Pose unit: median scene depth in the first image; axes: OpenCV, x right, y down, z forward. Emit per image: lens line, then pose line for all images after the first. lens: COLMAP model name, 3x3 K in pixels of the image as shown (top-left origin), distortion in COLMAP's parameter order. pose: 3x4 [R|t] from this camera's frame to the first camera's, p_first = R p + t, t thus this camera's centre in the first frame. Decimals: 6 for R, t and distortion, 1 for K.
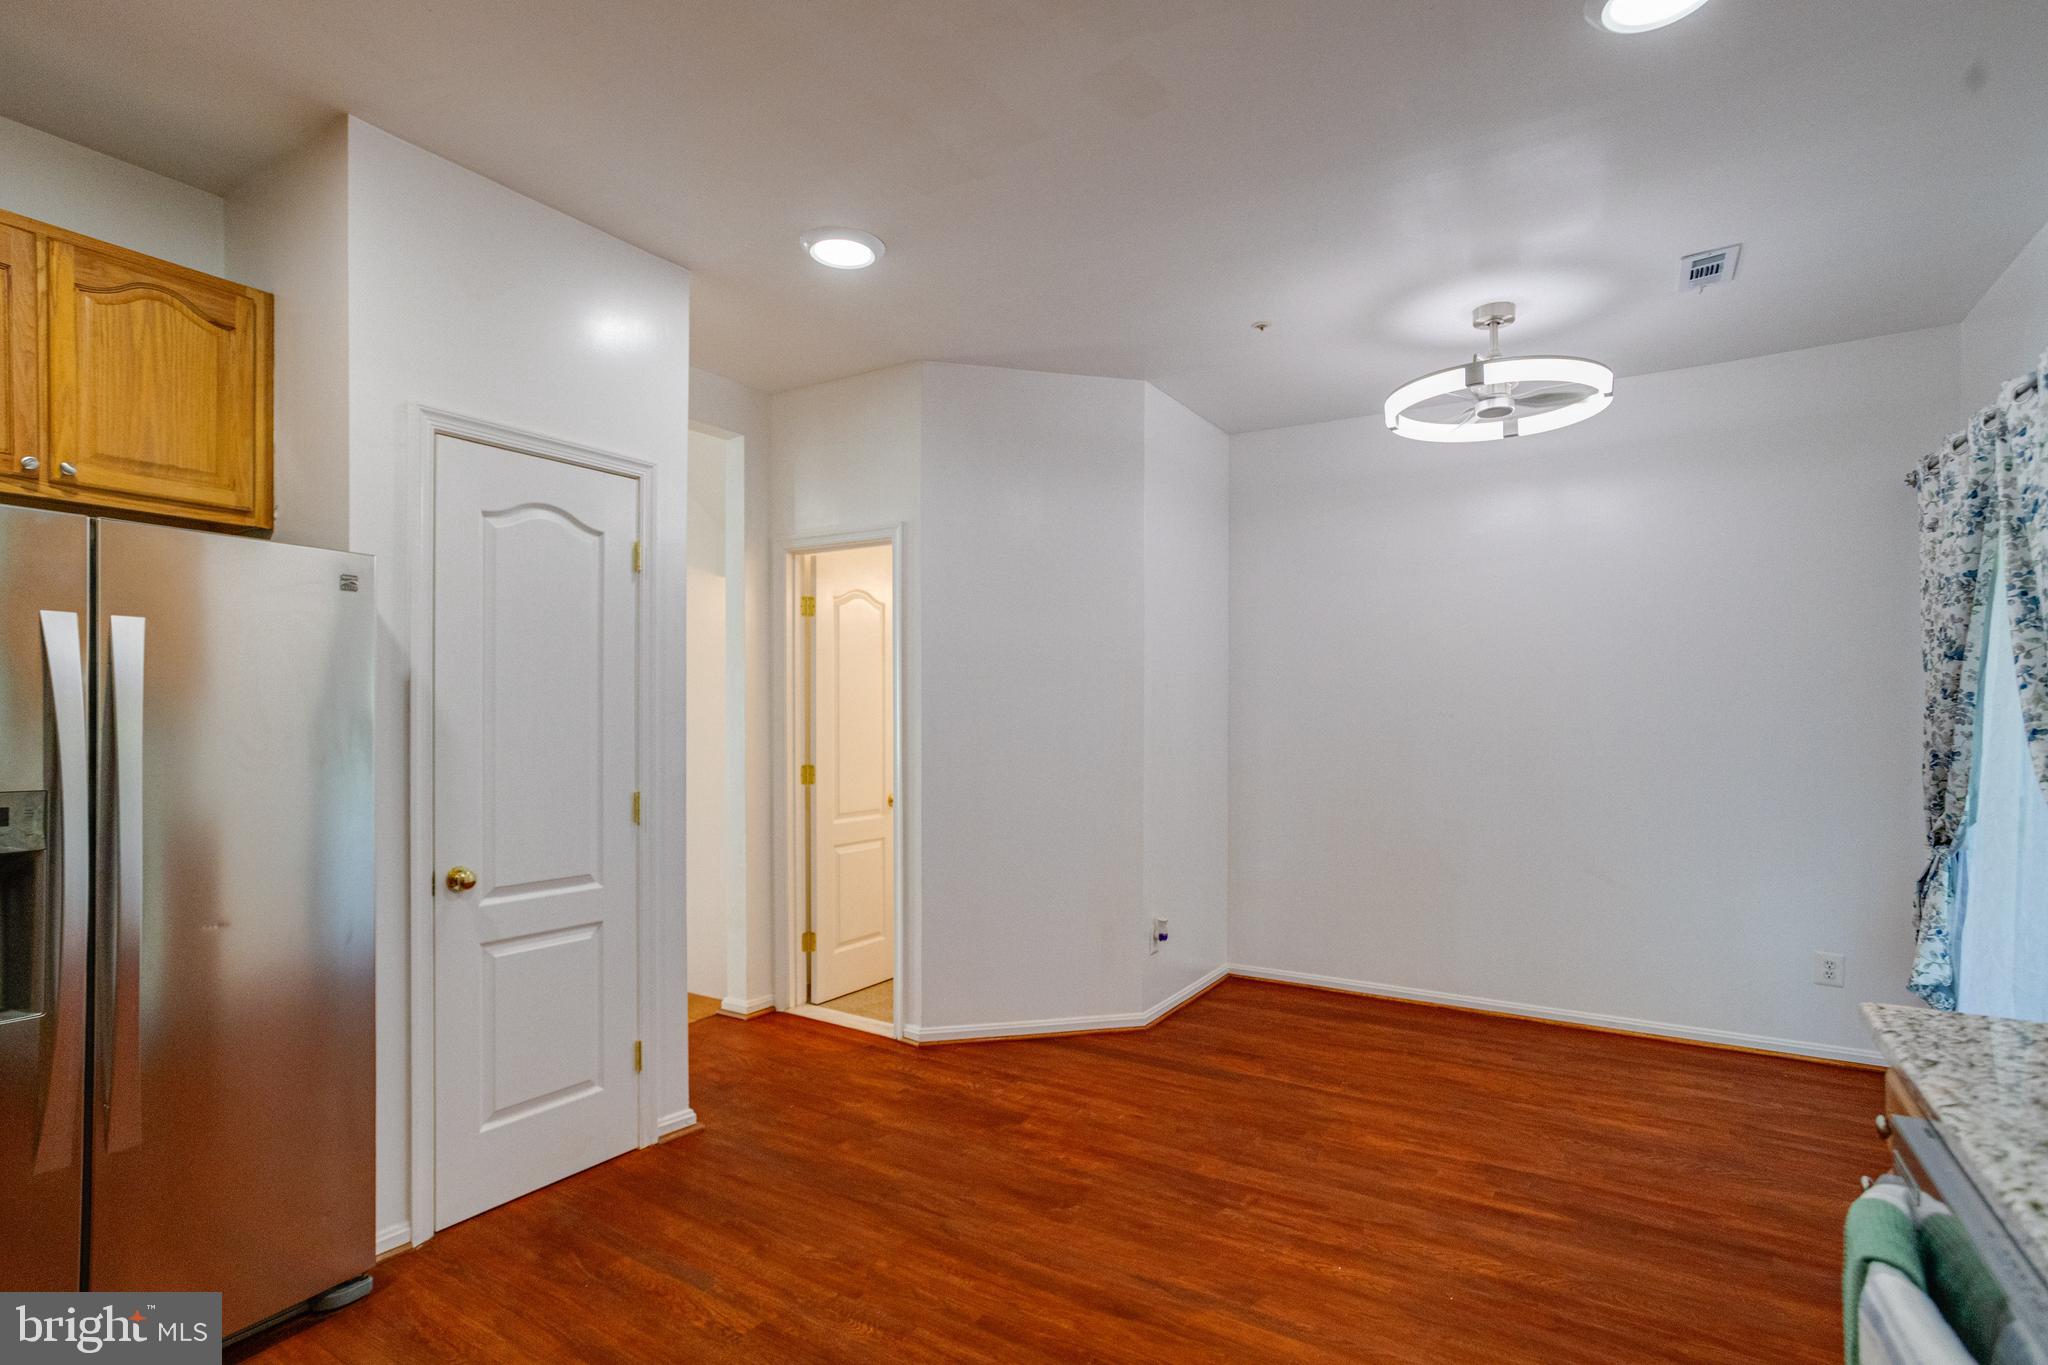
lens RADIAL K [[1012.6, 0, 988.9], [0, 1012.6, 715.4], [0, 0, 1]] dist [-0.045746, 0.035540]
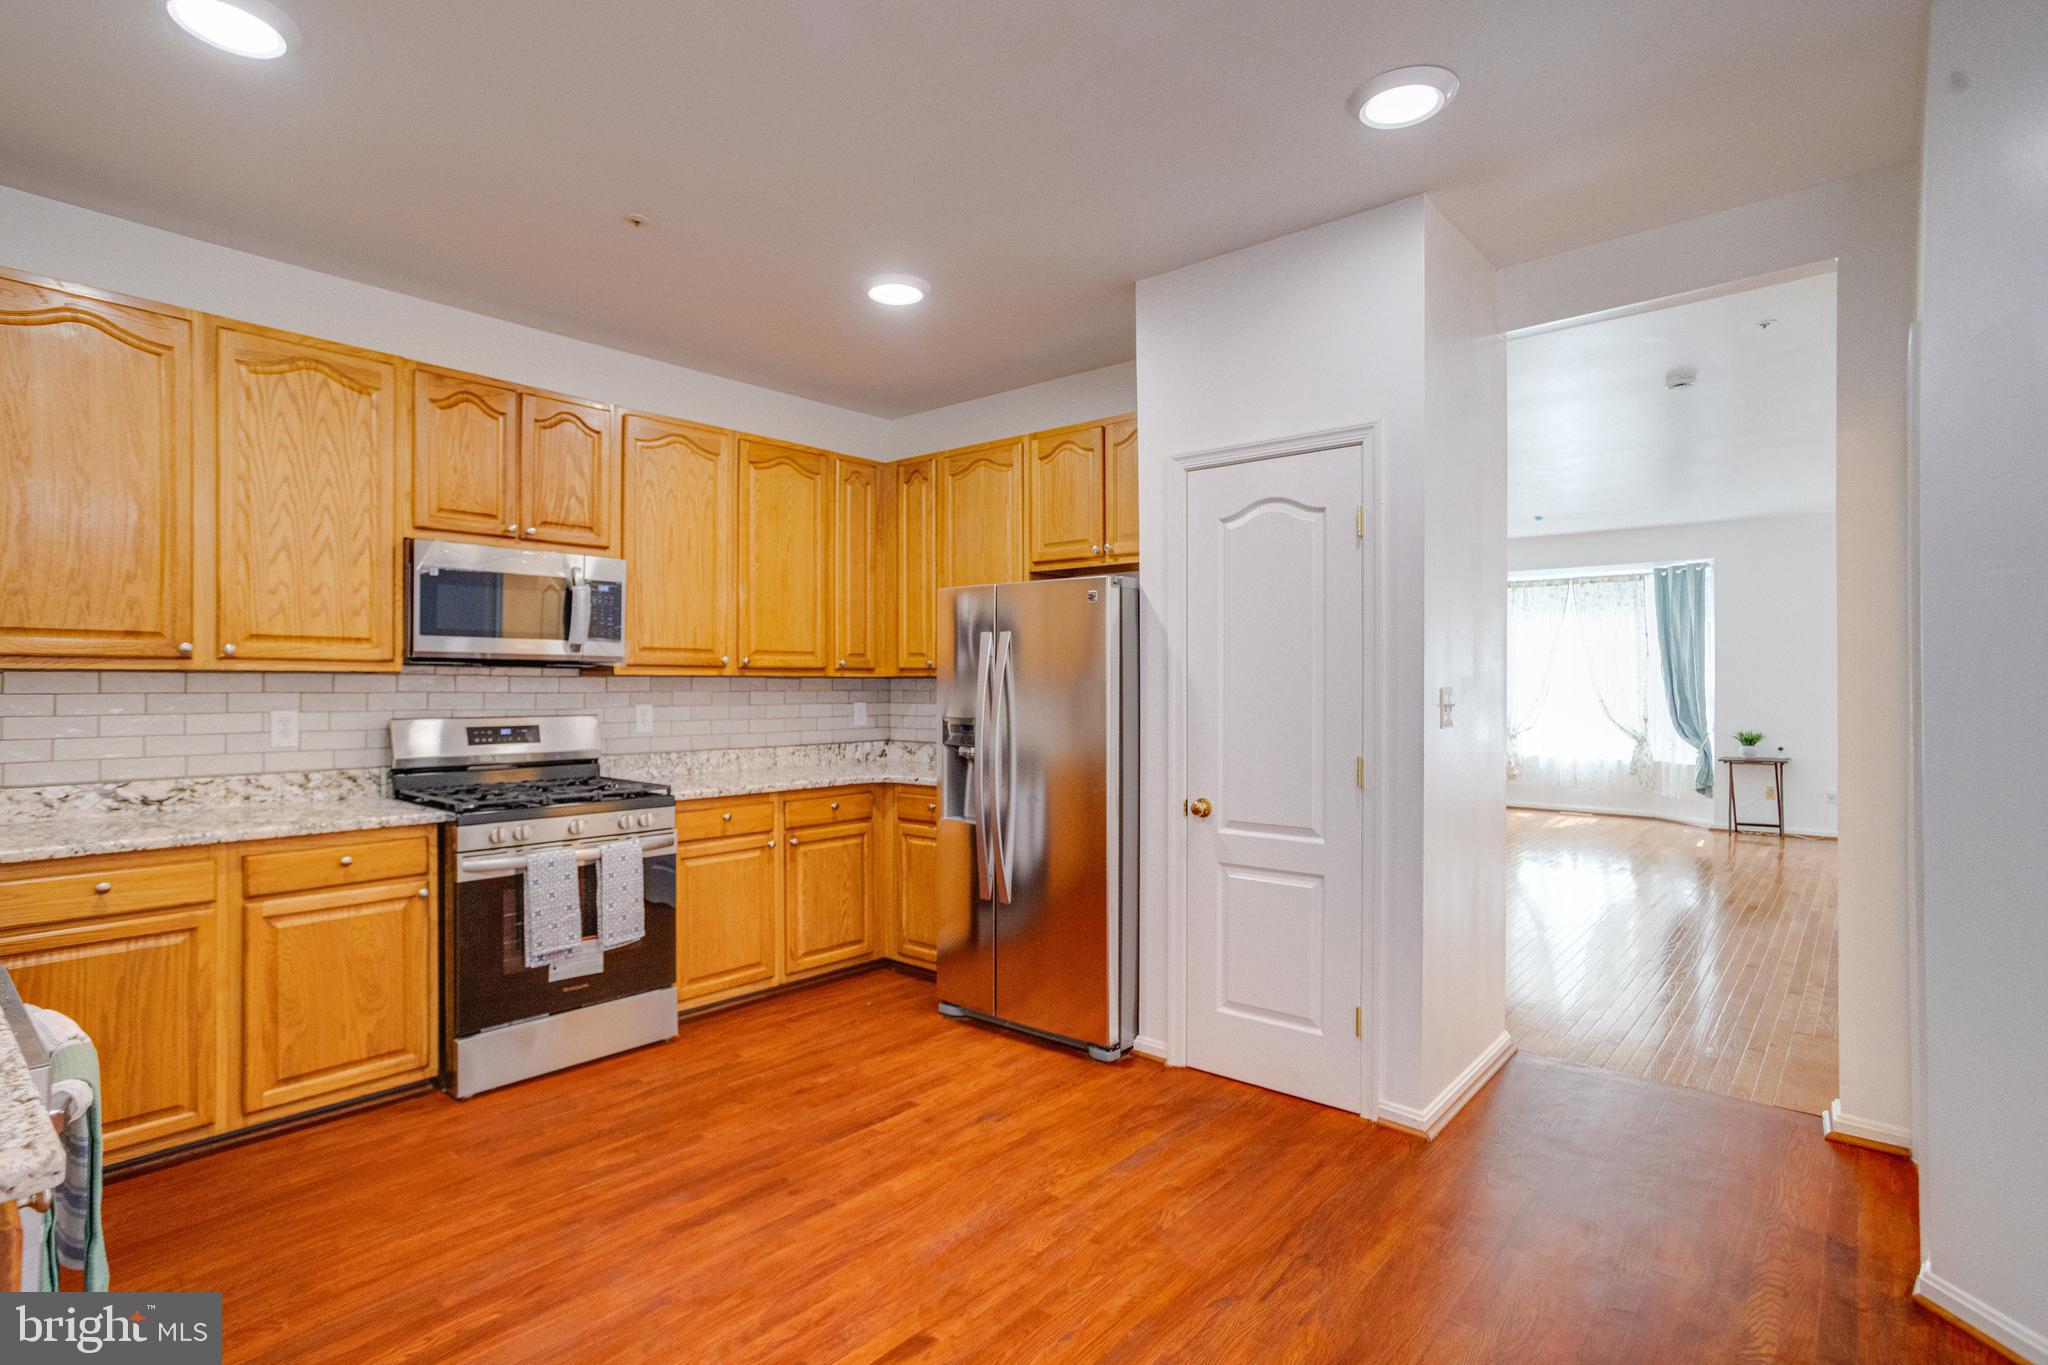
lens RADIAL K [[1000.6, 0, 1018.0], [0, 1000.6, 682.3], [0, 0, 1]] dist [-0.046295, 0.031812]
pose [[-0.128733, 0.000642, -0.991679, 0.809326], [0.004865, 0.999988, 0.000016, -0.000251], [0.991667, -0.004823, -0.128734, 0.955171]]
